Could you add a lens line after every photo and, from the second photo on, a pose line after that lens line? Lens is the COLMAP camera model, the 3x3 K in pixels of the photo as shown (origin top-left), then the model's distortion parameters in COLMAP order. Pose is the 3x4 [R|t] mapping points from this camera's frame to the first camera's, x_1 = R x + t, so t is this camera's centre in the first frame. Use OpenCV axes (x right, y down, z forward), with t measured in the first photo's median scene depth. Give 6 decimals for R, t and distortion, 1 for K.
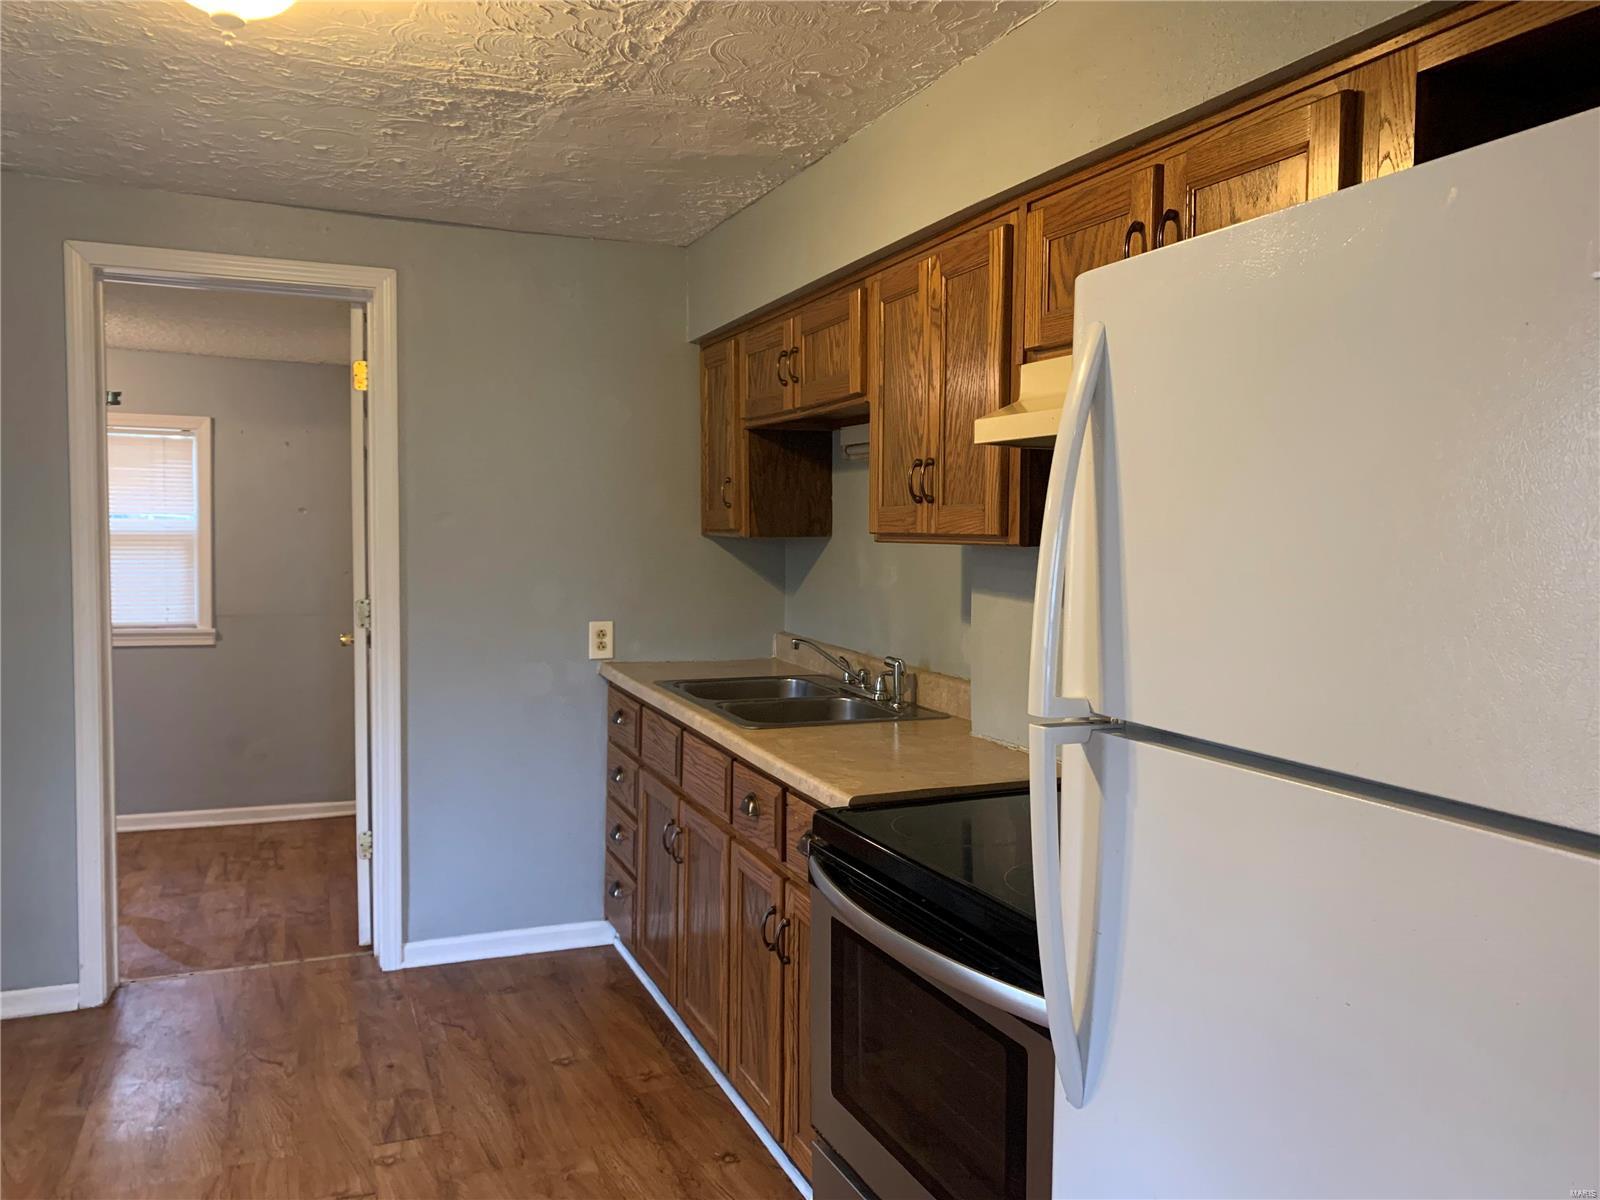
lens RADIAL K [[1225.2, 0, 804.2], [0, 1225.2, 586.9], [0, 0, 1]] dist [0.037291, -0.045627]
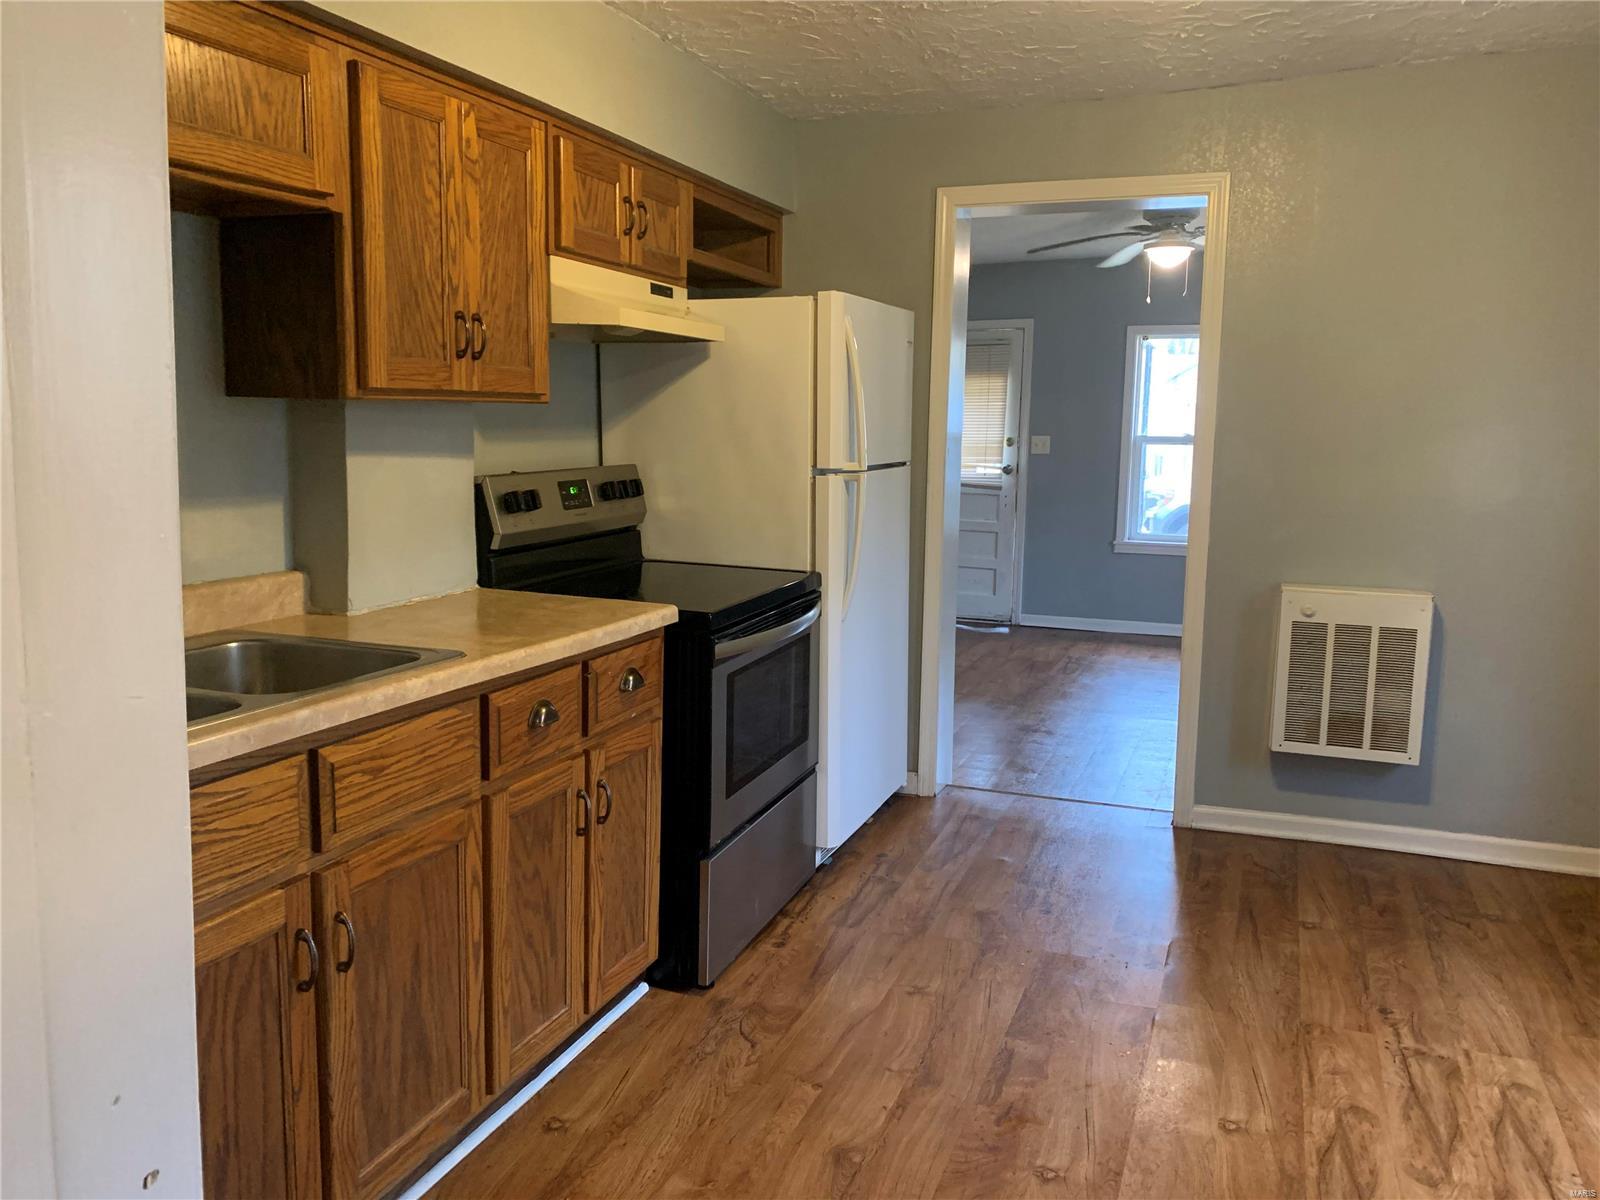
lens RADIAL K [[1225.2, 0, 804.2], [0, 1225.2, 586.9], [0, 0, 1]] dist [0.037291, -0.045627]
pose [[-0.723341, -0.112972, 0.681186, -0.585969], [0.015043, 0.983712, 0.179119, -0.046265], [-0.690327, 0.139812, -0.709861, 1.153140]]
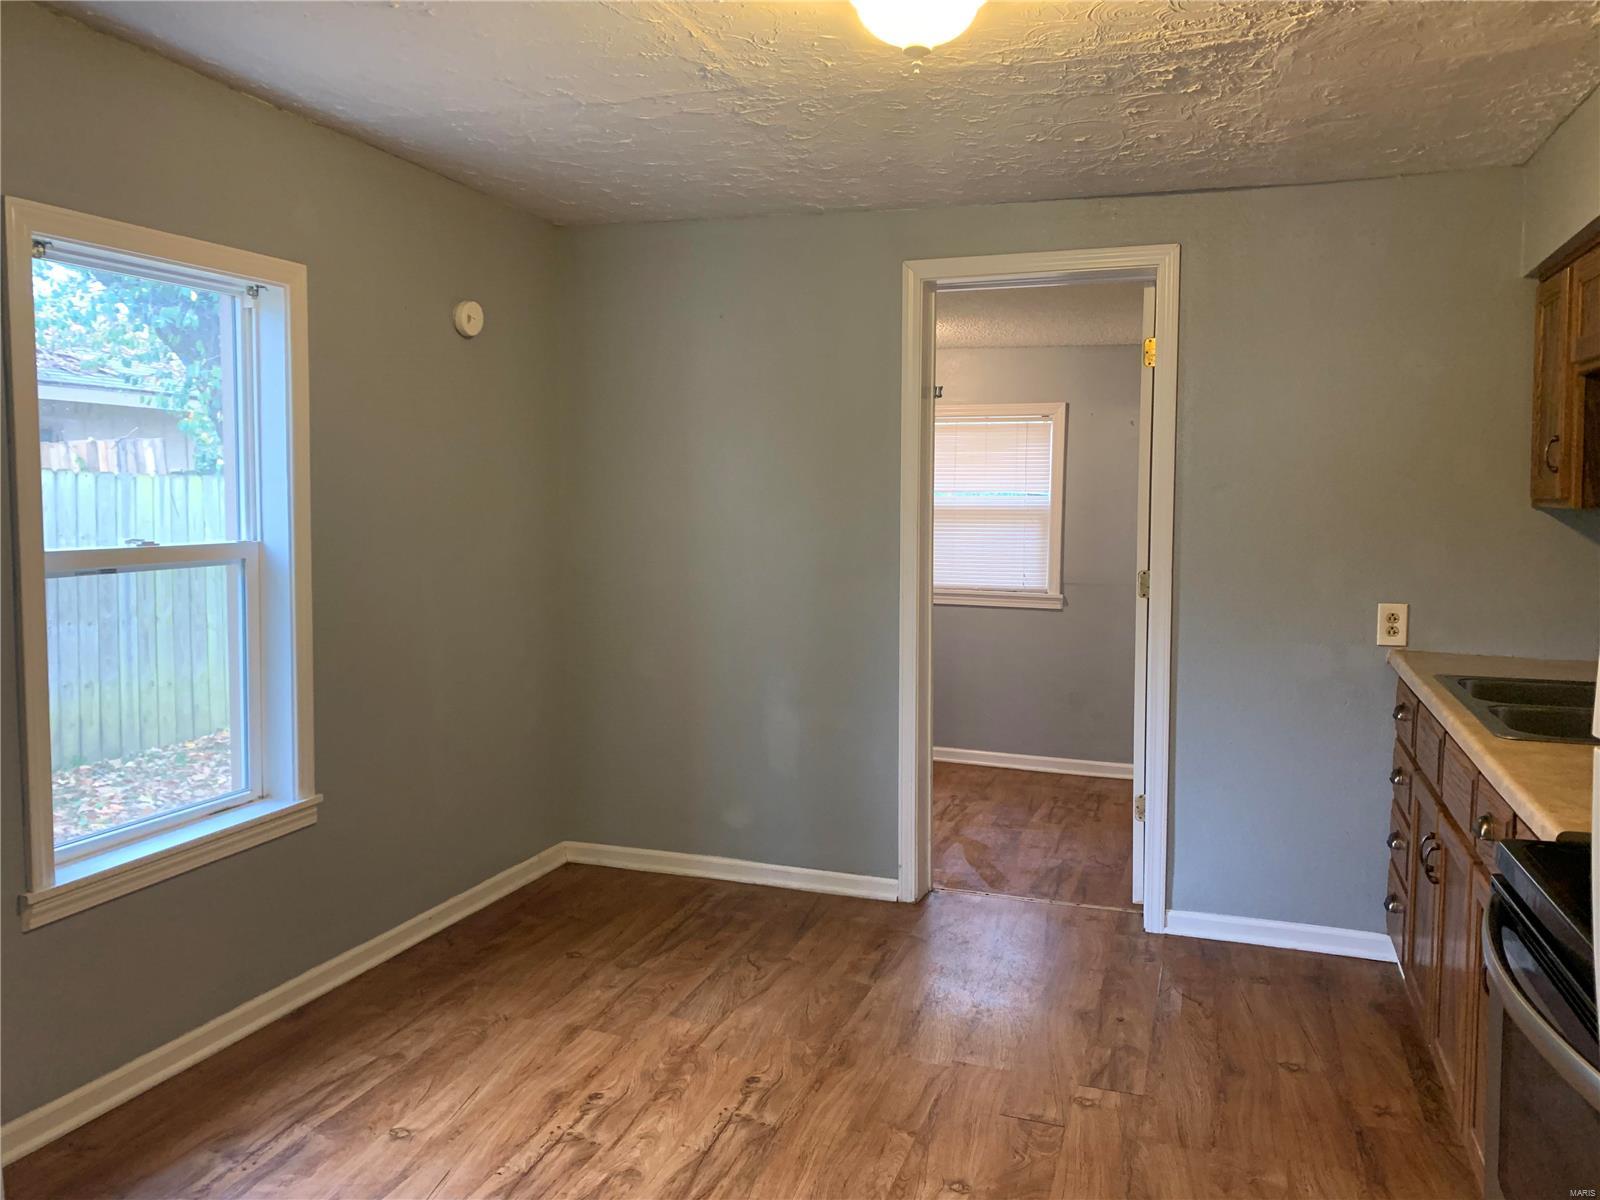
lens RADIAL K [[1225.2, 0, 804.2], [0, 1225.2, 586.9], [0, 0, 1]] dist [0.037291, -0.045627]
pose [[0.746265, 0.041674, -0.664343, 0.127421], [-0.029377, 0.999128, 0.029675, 0.001865], [0.665000, -0.002629, 0.746839, 0.045738]]
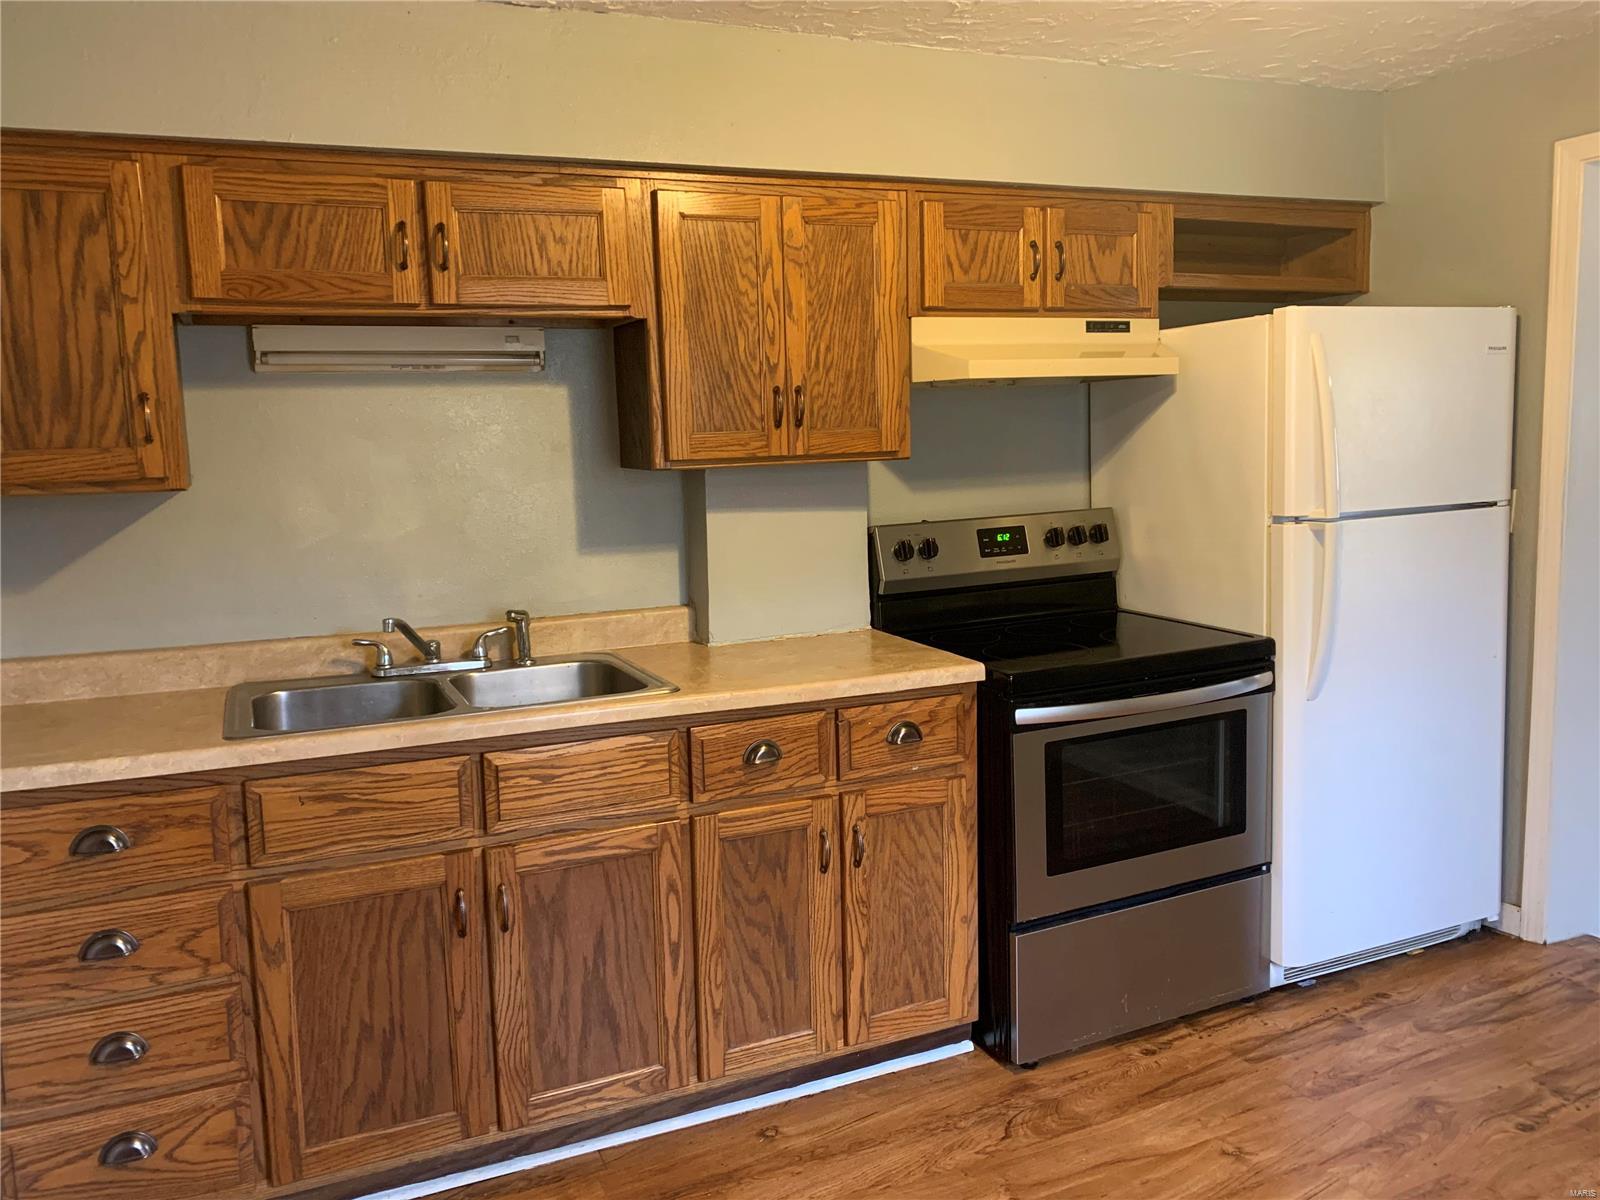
lens RADIAL K [[1244.2, 0, 791.8], [0, 1244.2, 592.1], [0, 0, 1]] dist [0.077641, -0.078125]
pose [[-0.033110, -0.134810, 0.990318, -0.762725], [0.080033, 0.987322, 0.137077, -0.056516], [-0.996242, 0.083796, -0.021901, 0.776988]]
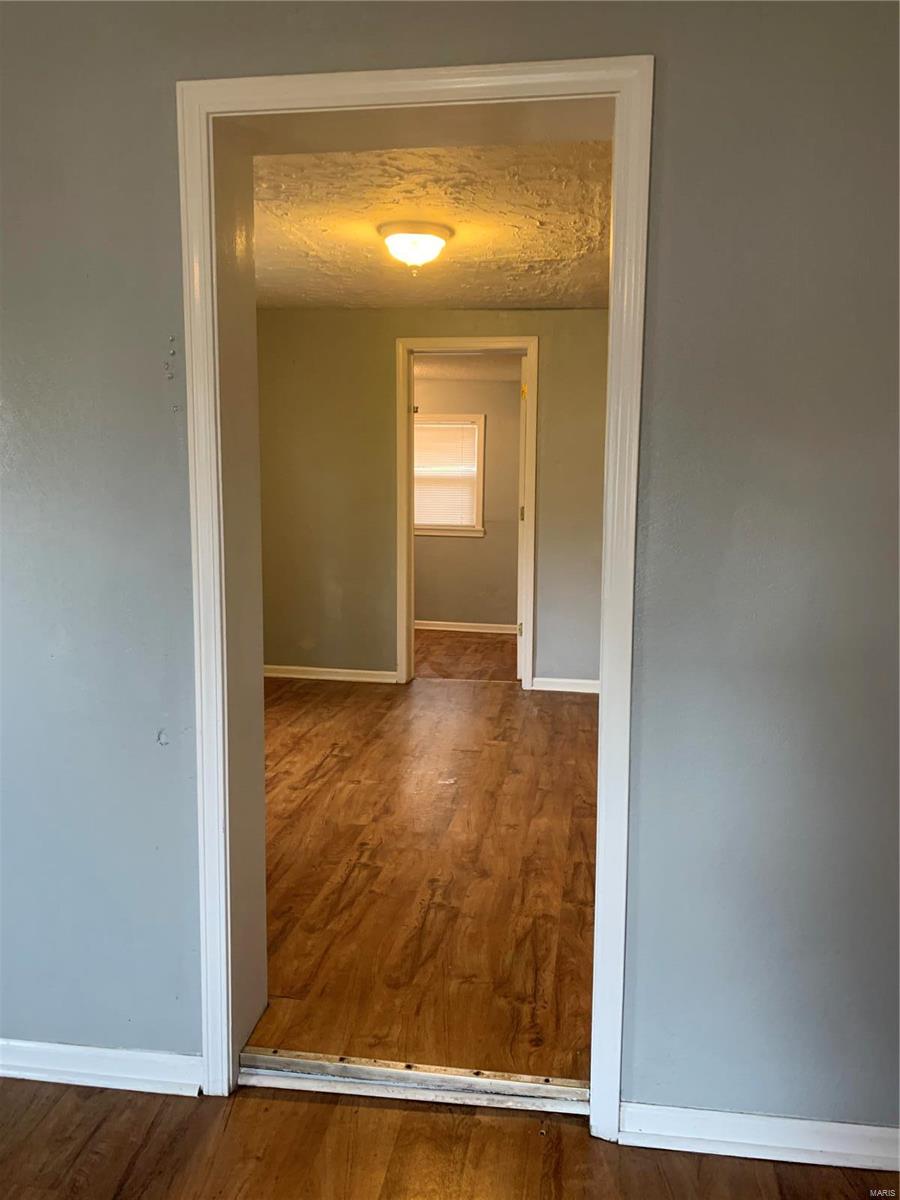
lens RADIAL K [[918.9, 0, 450.8], [0, 918.9, 600.4], [0, 0, 1]] dist [0.037291, -0.045627]
pose [[0.846618, 0.066664, -0.528009, 0.376719], [-0.026622, 0.996187, 0.083087, 0.046456], [0.531535, -0.056287, 0.845164, -0.362880]]
